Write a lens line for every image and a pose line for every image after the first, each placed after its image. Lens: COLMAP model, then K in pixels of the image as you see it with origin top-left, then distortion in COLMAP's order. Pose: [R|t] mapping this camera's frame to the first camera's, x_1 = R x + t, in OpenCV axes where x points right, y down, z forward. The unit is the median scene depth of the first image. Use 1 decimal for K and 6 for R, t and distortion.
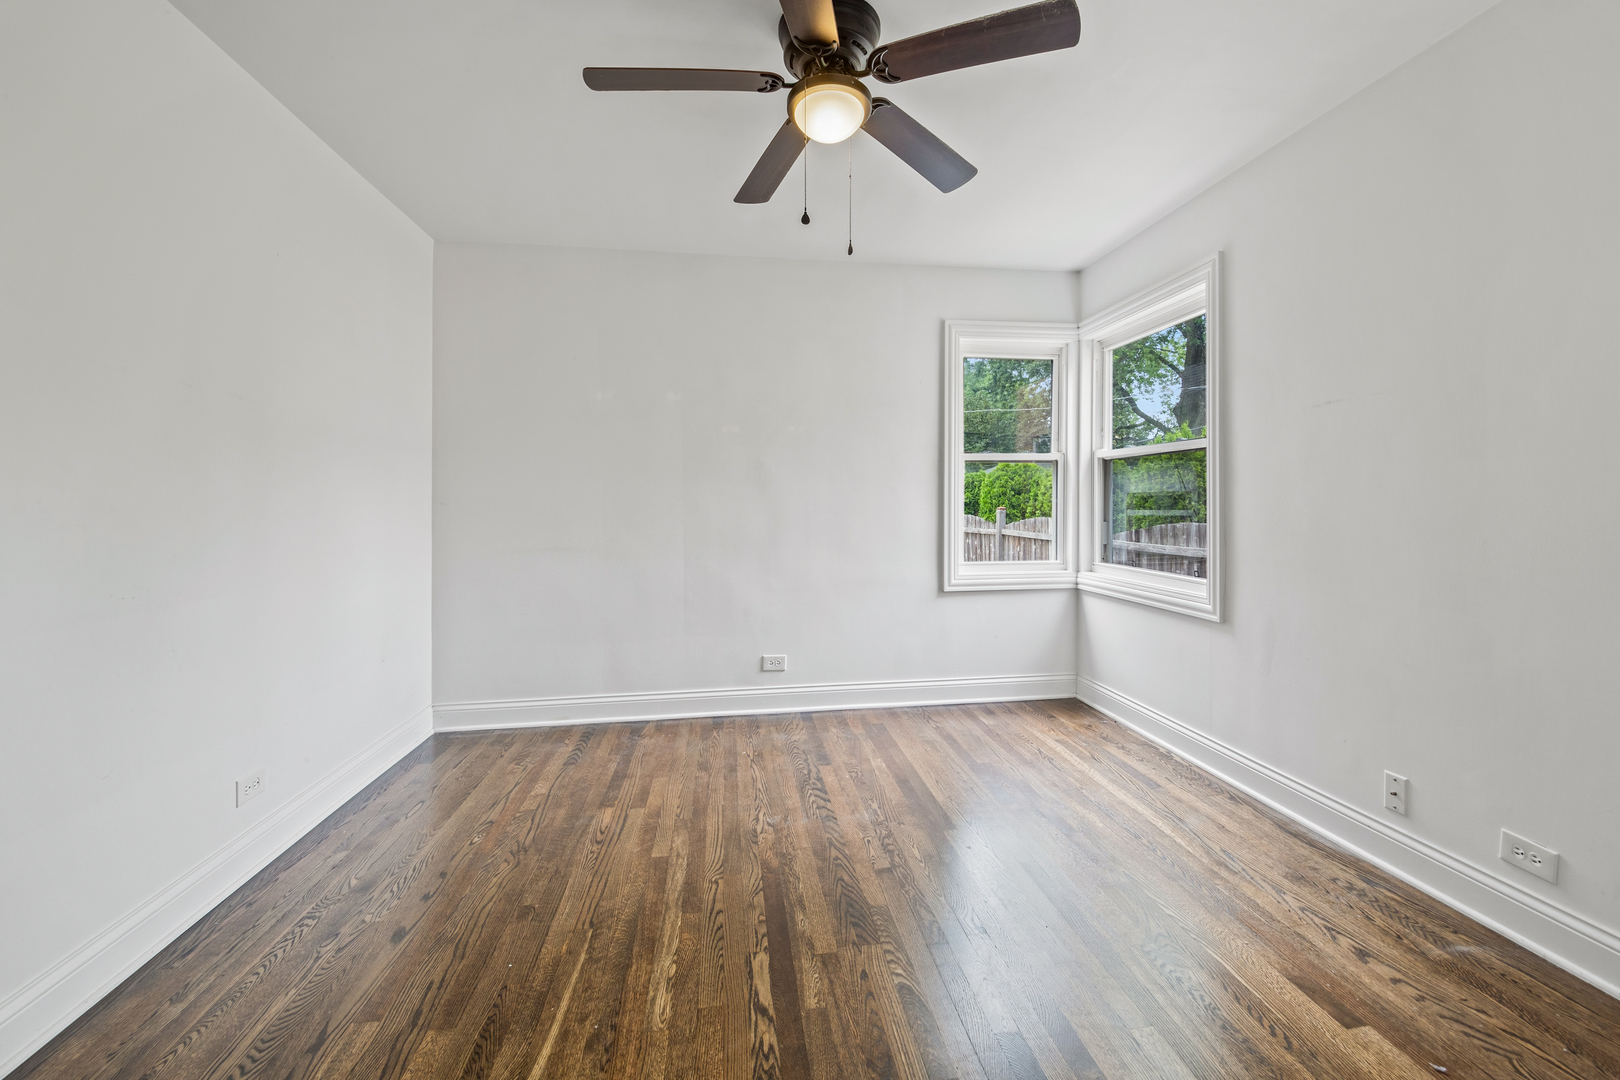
lens RADIAL K [[647.0, 0, 803.5], [0, 647.0, 499.0], [0, 0, 1]] dist [0.055295, -0.029387]
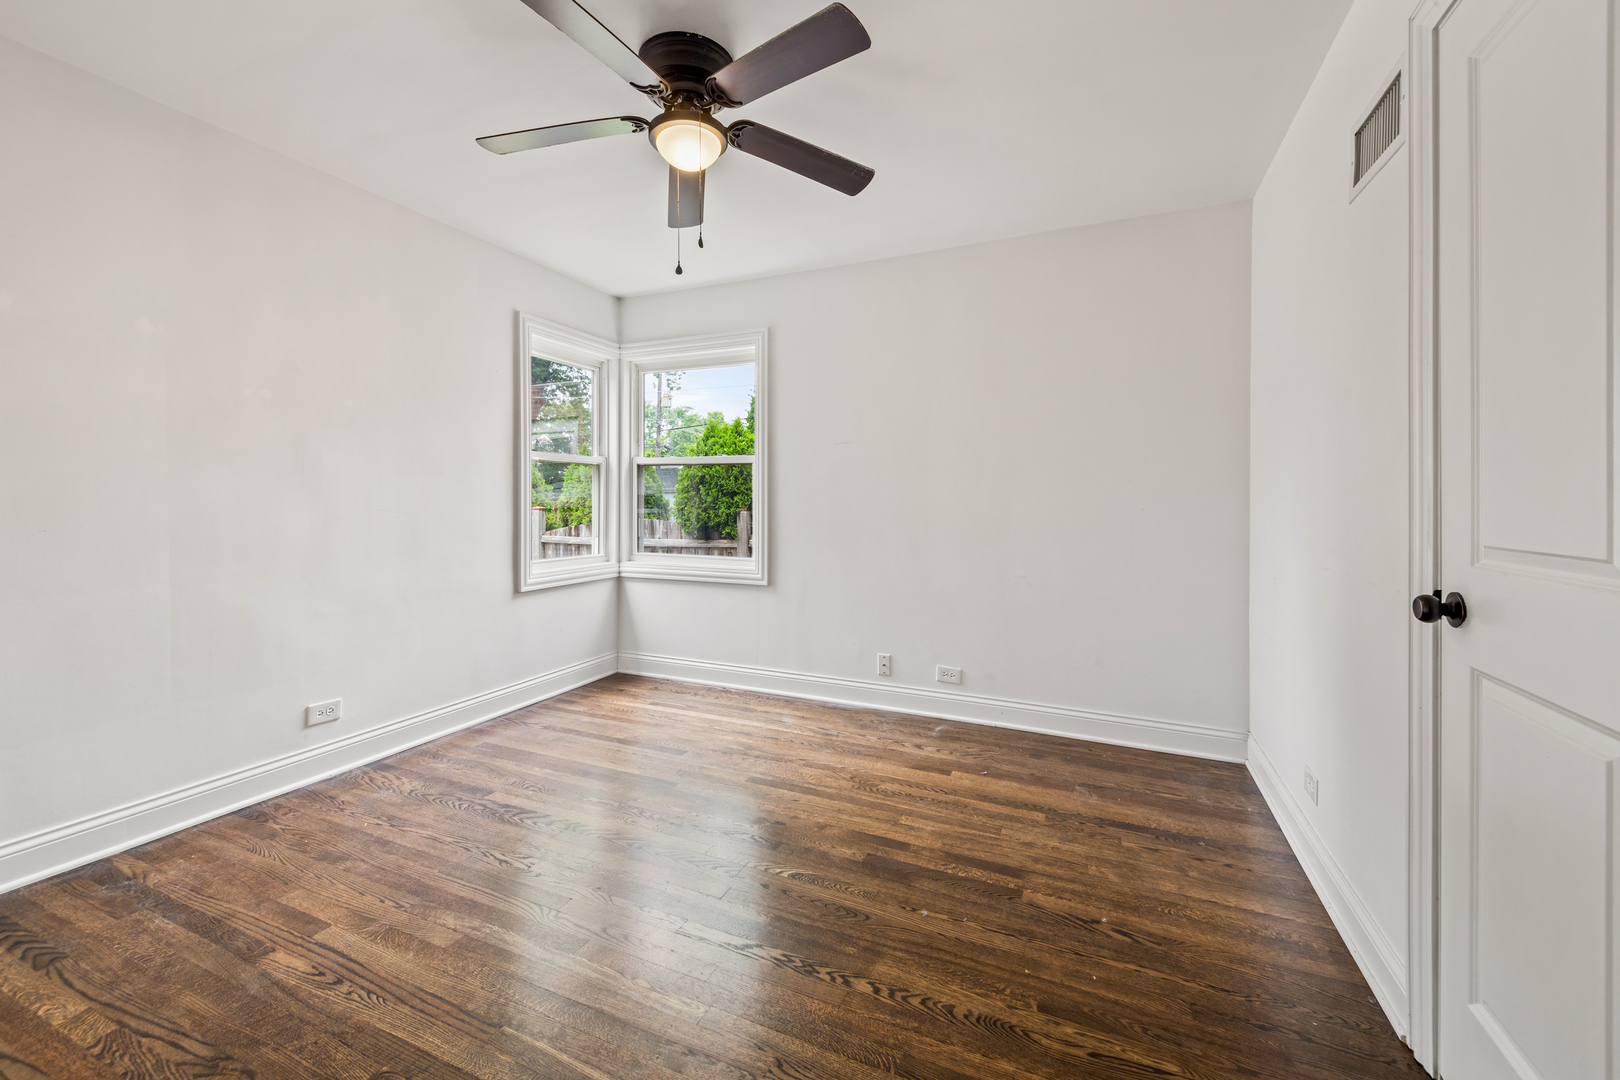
lens RADIAL K [[644.7, 0, 804.6], [0, 644.7, 500.8], [0, 0, 1]] dist [0.029457, -0.008774]
pose [[0.546360, 0.008318, 0.837509, -0.441456], [-0.013180, 0.999912, -0.001333, 0.001963], [-0.837447, -0.010310, 0.546421, 0.142519]]
